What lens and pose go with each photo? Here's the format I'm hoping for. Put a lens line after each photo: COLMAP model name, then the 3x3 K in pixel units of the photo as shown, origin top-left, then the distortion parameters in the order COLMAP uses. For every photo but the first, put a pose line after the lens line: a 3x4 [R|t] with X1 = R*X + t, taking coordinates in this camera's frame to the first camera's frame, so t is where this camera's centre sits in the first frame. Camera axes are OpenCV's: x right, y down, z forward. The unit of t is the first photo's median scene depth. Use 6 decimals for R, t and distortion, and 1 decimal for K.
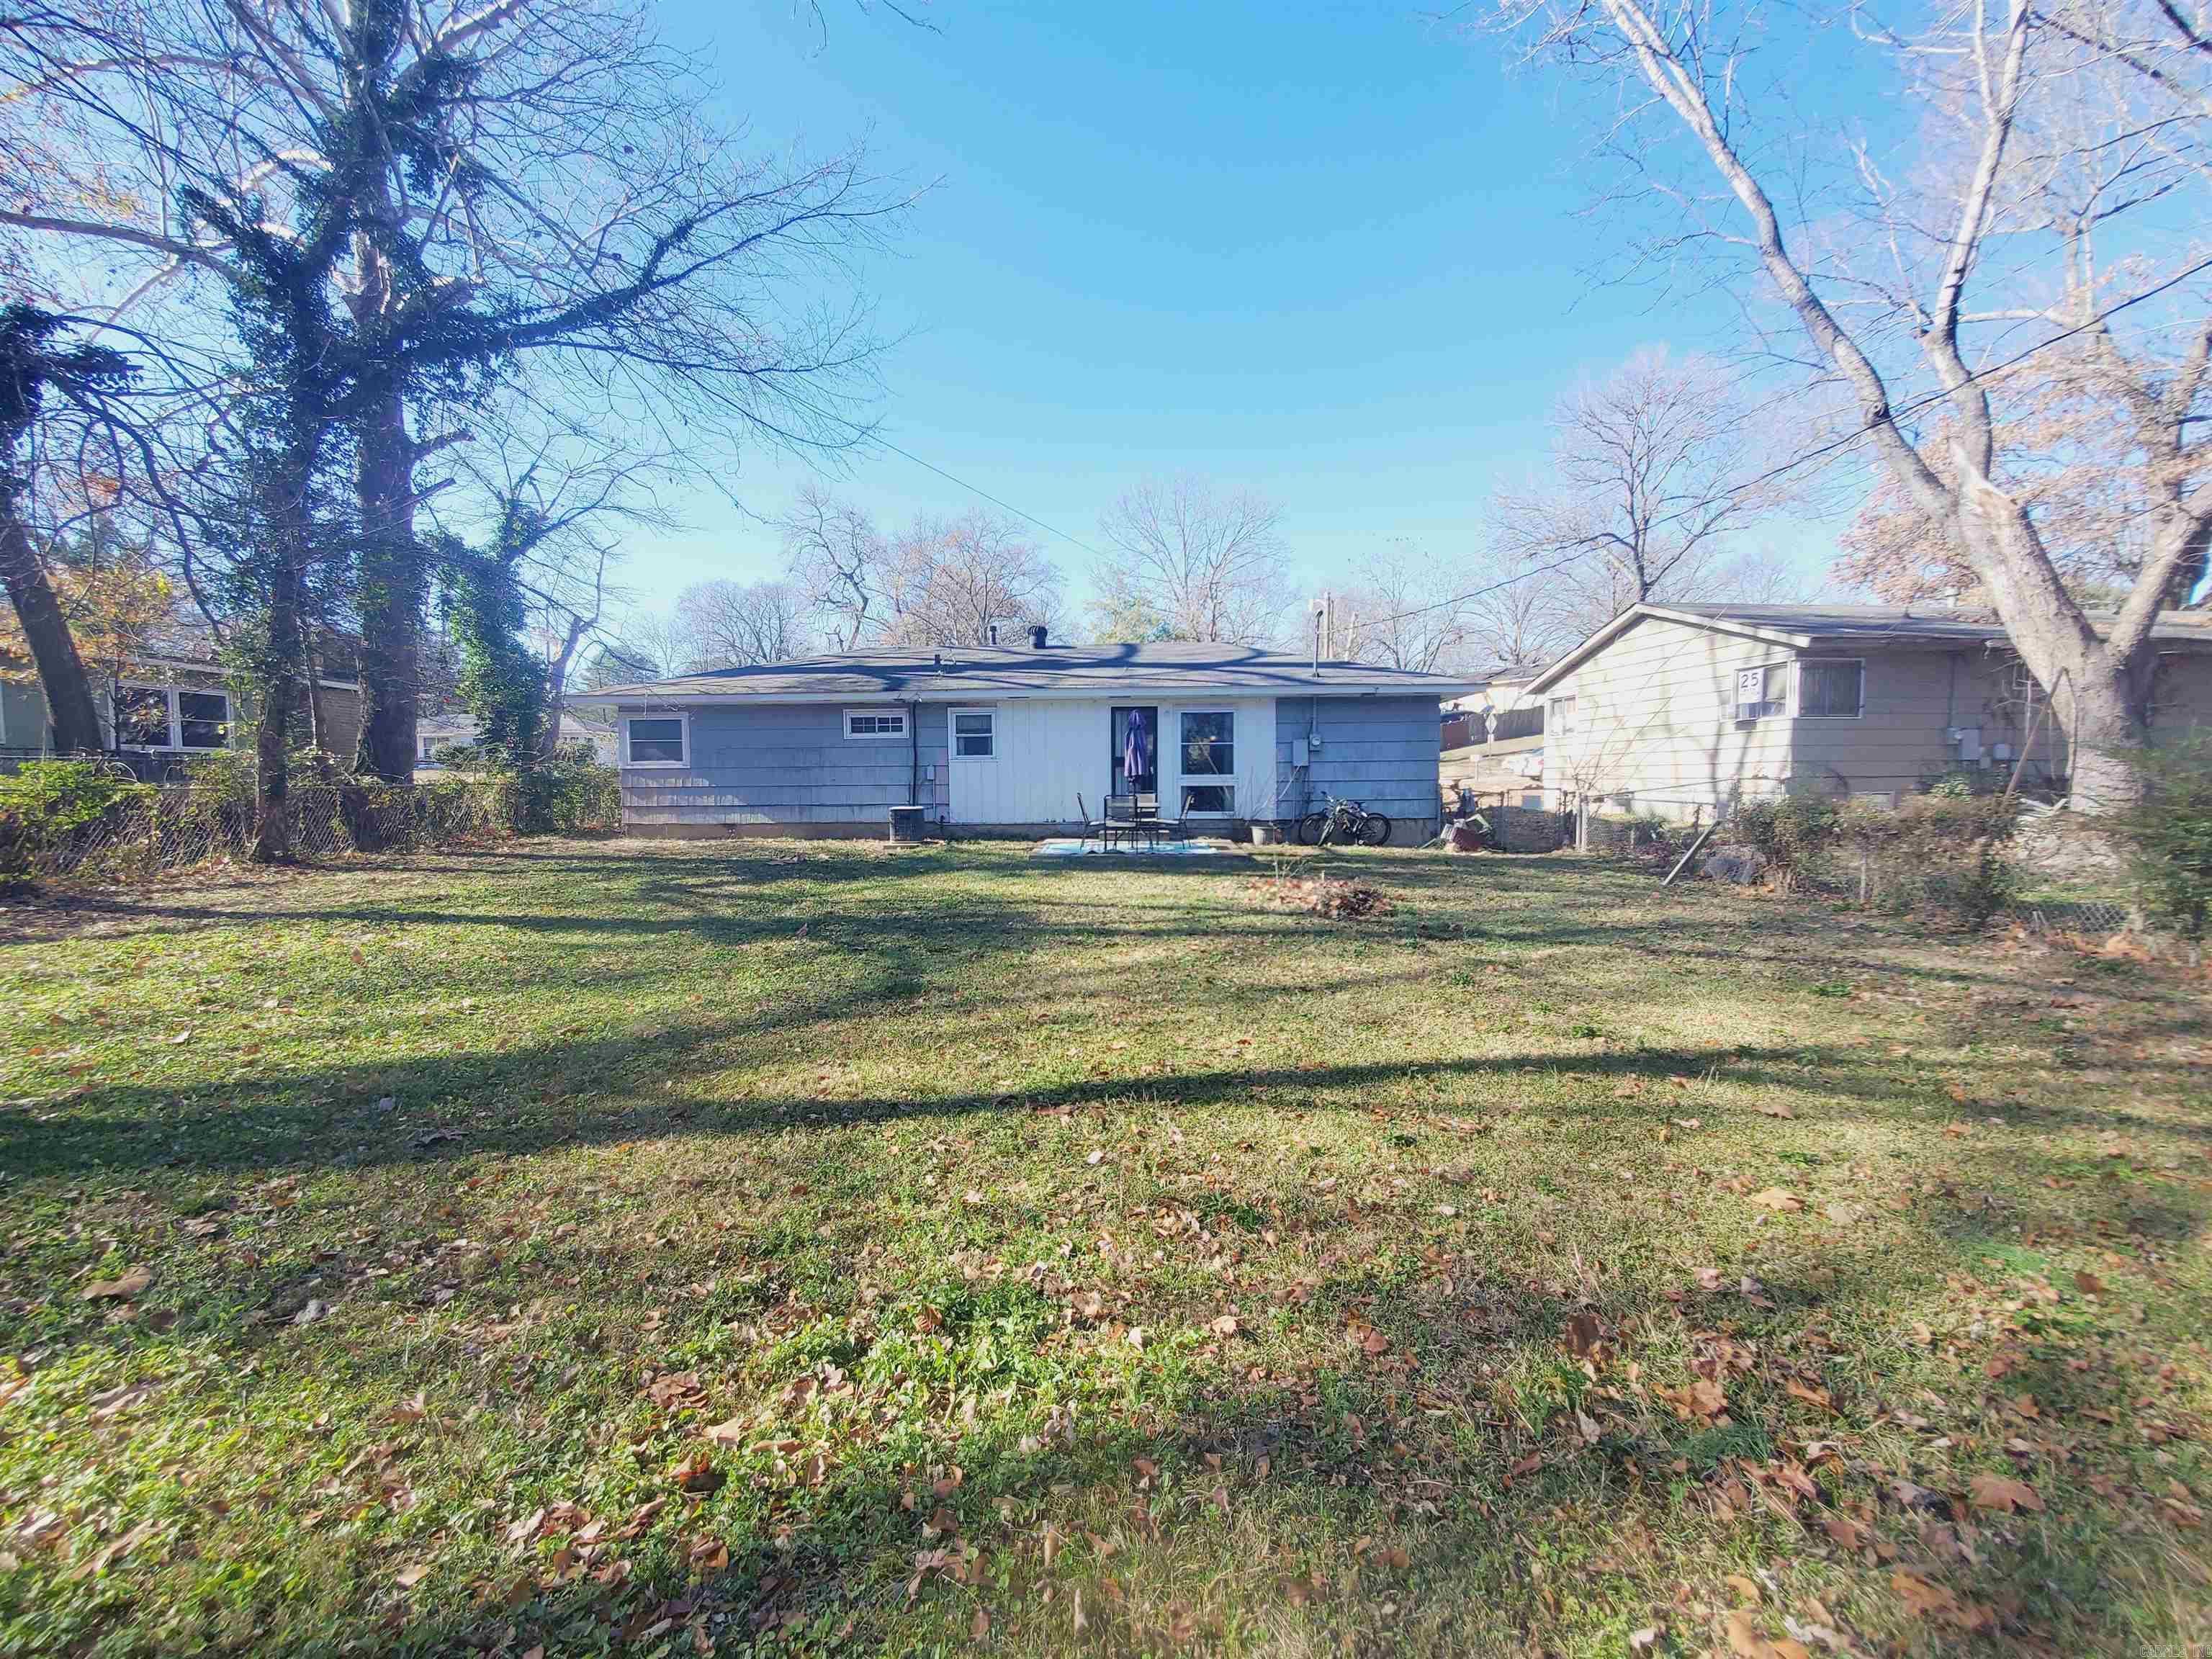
lens RADIAL K [[875.2, 0, 1099.9], [0, 875.2, 832.2], [0, 0, 1]] dist [-0.000527, -0.001545]
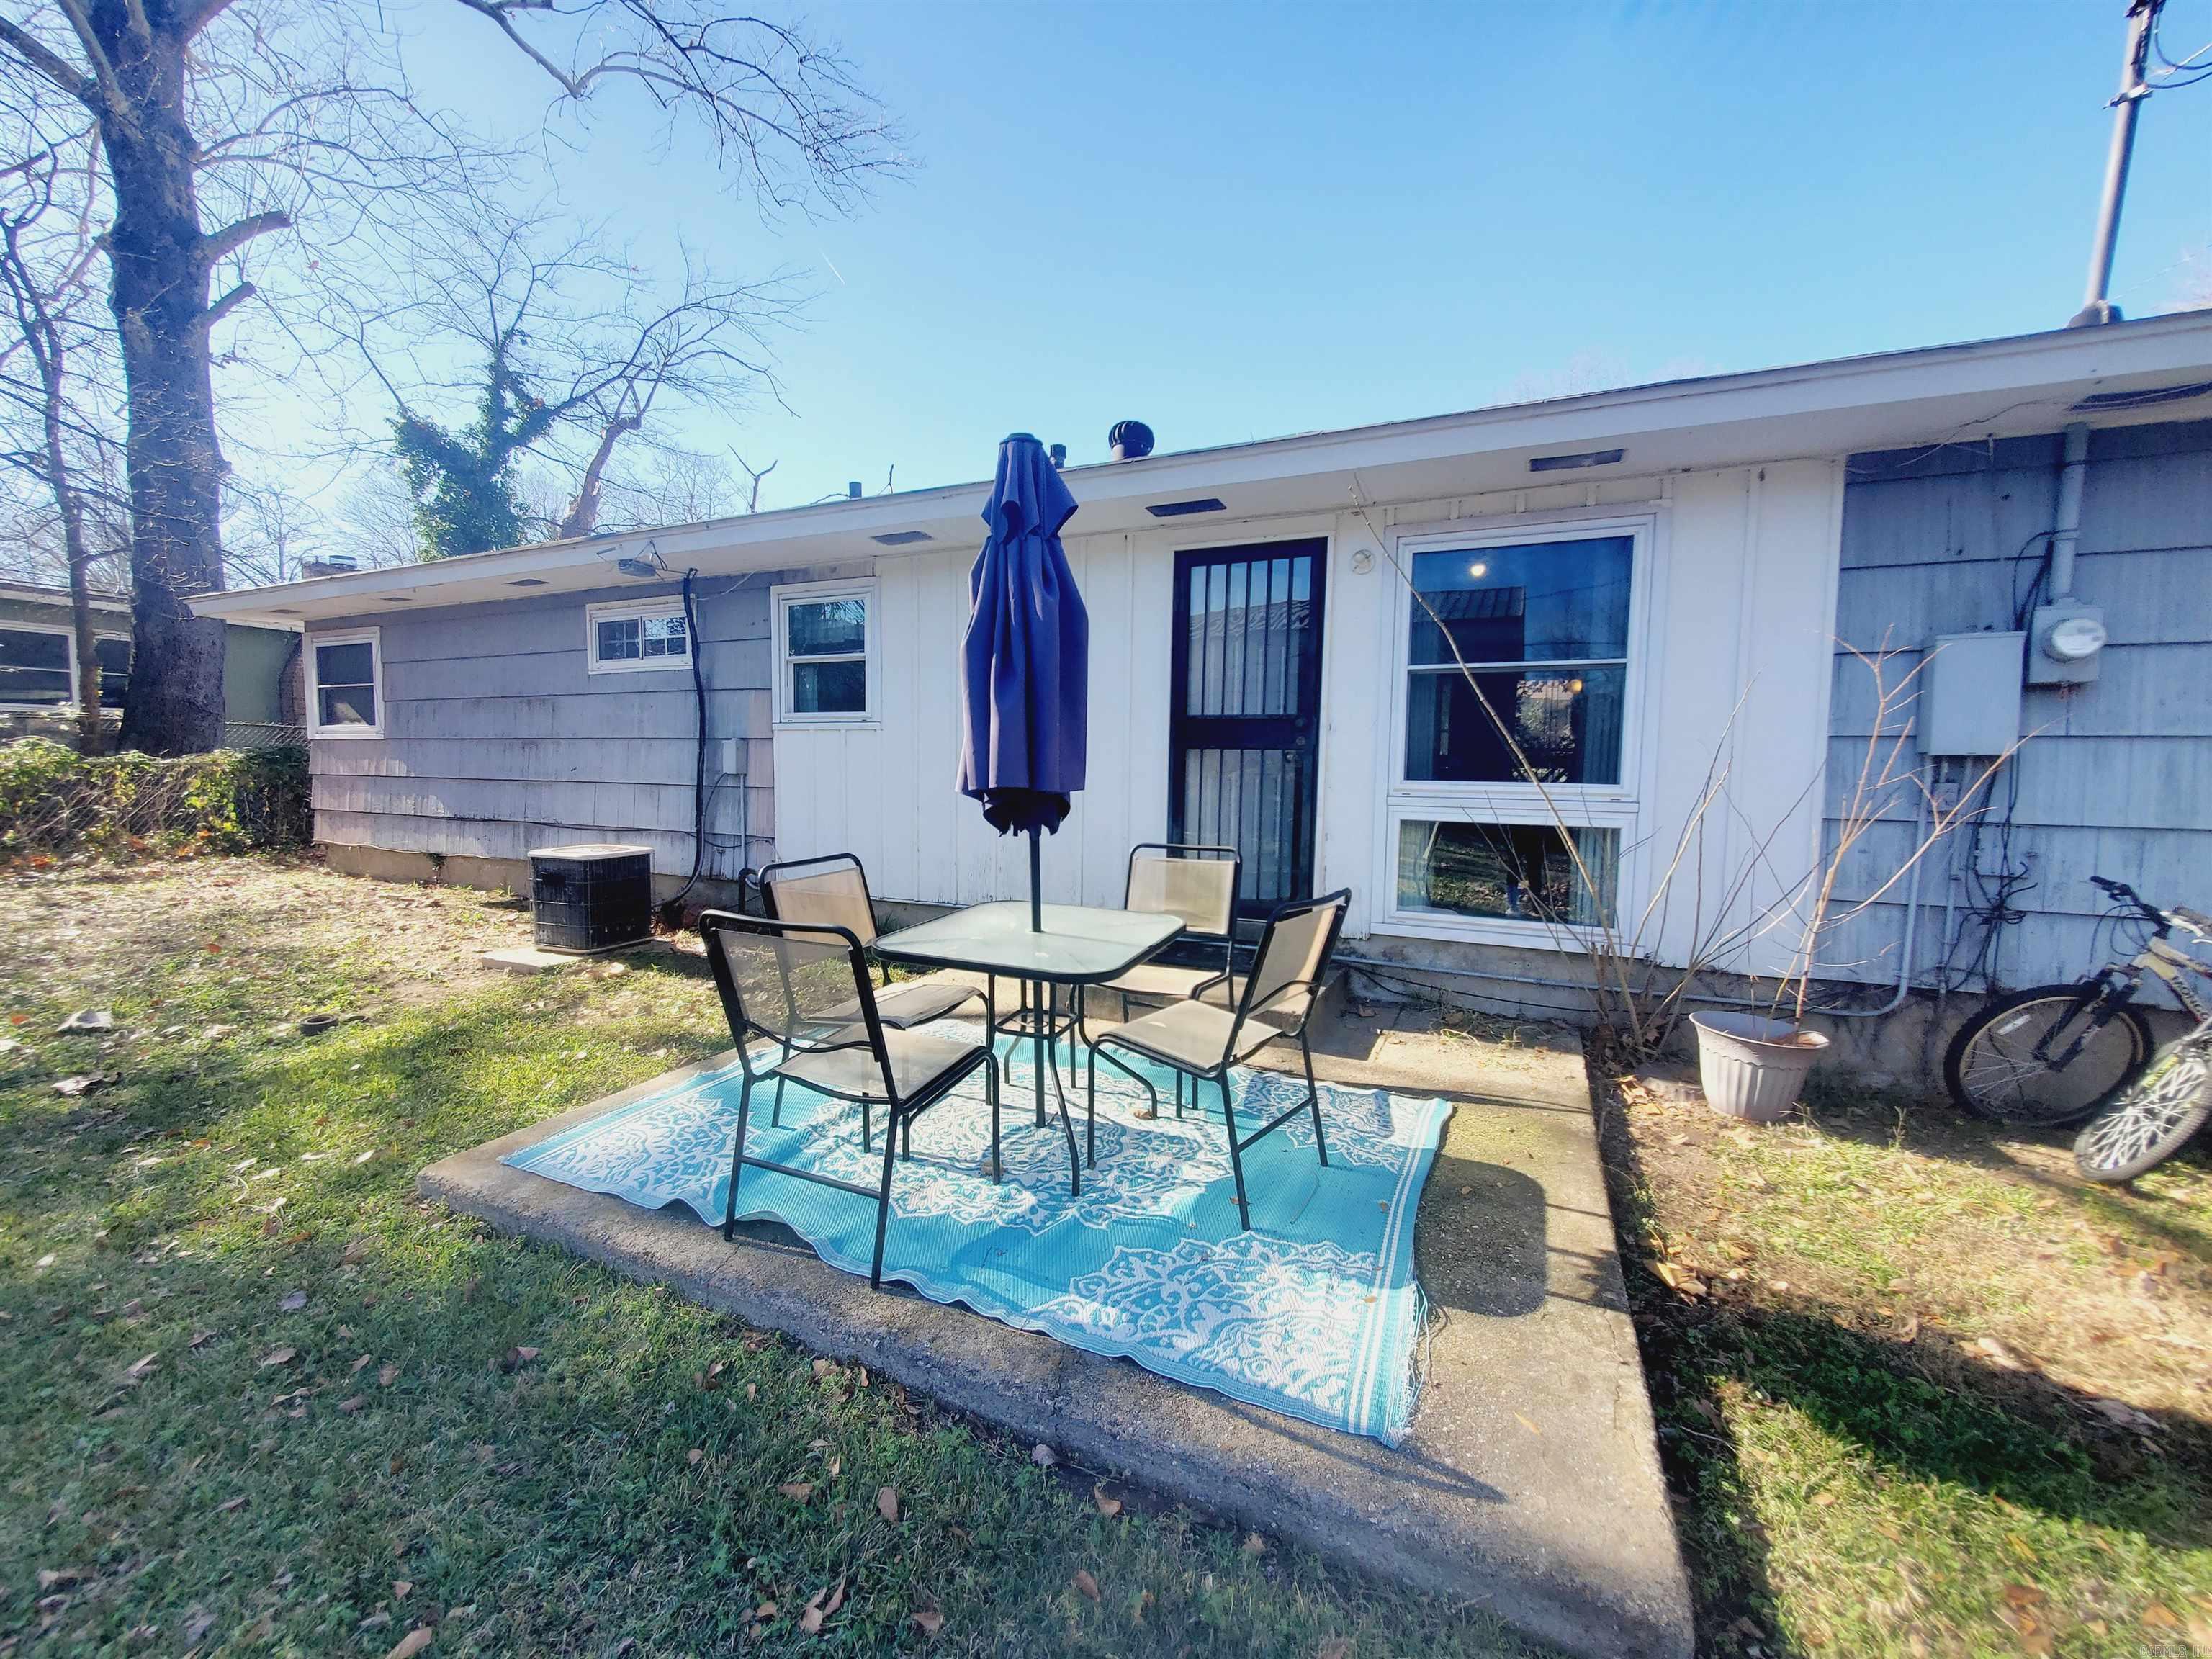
lens RADIAL K [[875.2, 0, 1113.5], [0, 875.2, 819.2], [0, 0, 1]] dist [-0.000527, -0.001545]
pose [[0.923026, 0.044299, -0.382178, 0.113699], [-0.040567, 0.999018, 0.017822, -0.053912], [0.382592, -0.000946, 0.923917, 0.703442]]
